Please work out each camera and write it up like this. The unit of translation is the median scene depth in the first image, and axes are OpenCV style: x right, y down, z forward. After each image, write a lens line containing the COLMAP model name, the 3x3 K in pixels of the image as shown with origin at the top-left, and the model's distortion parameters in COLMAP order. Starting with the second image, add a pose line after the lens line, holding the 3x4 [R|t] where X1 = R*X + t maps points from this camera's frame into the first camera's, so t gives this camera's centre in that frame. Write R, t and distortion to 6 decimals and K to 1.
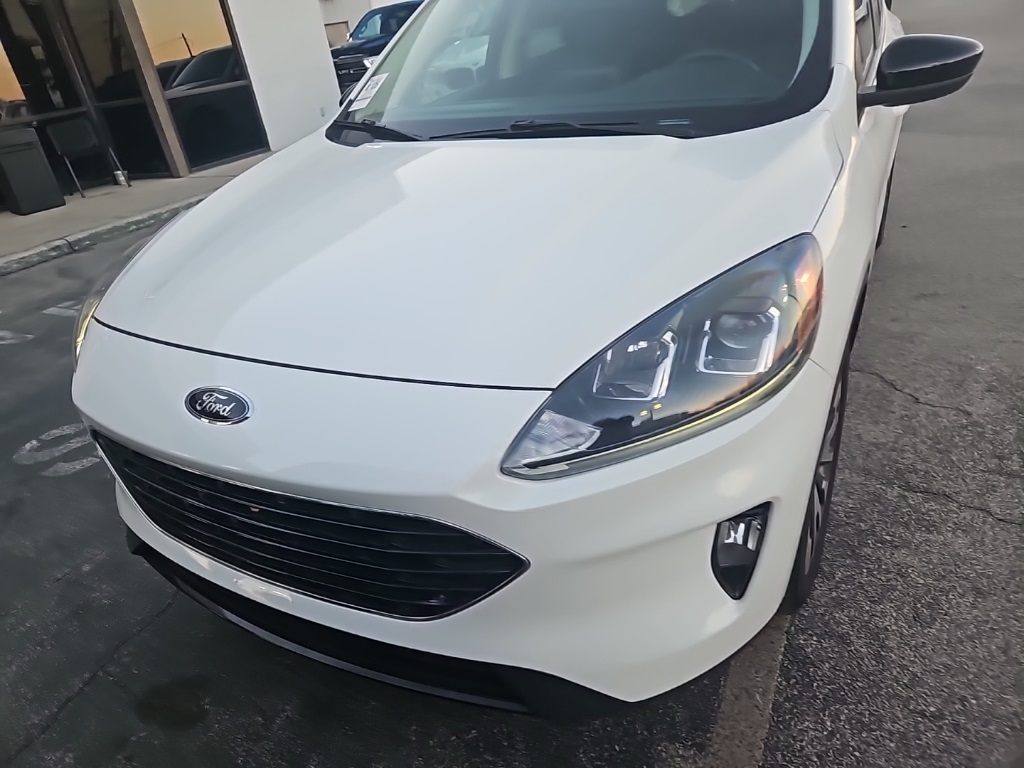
lens RADIAL K [[695.9, 0, 507.7], [0, 695.9, 382.5], [0, 0, 1]] dist [0.037539, -0.020692]
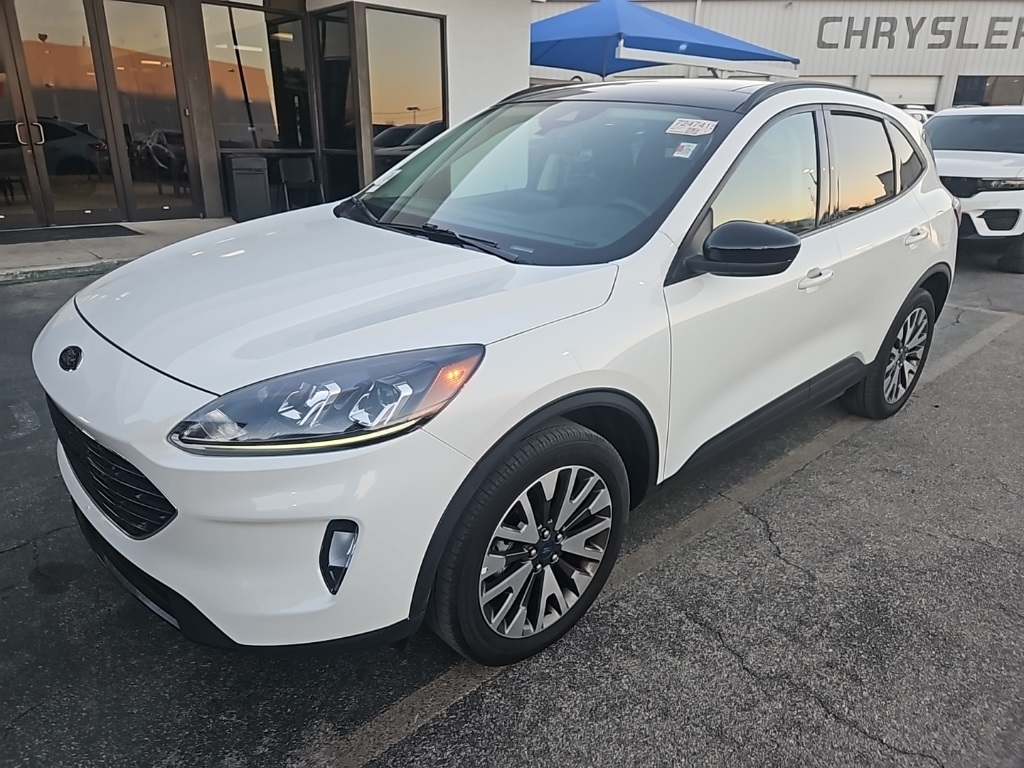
lens RADIAL K [[695.9, 0, 514.4], [0, 695.9, 387.1], [0, 0, 1]] dist [0.037539, -0.020692]
pose [[0.934746, 0.251774, -0.250719, 0.539448], [-0.276739, 0.958445, -0.069276, -0.039267], [0.222858, 0.134139, 0.965578, -0.144116]]
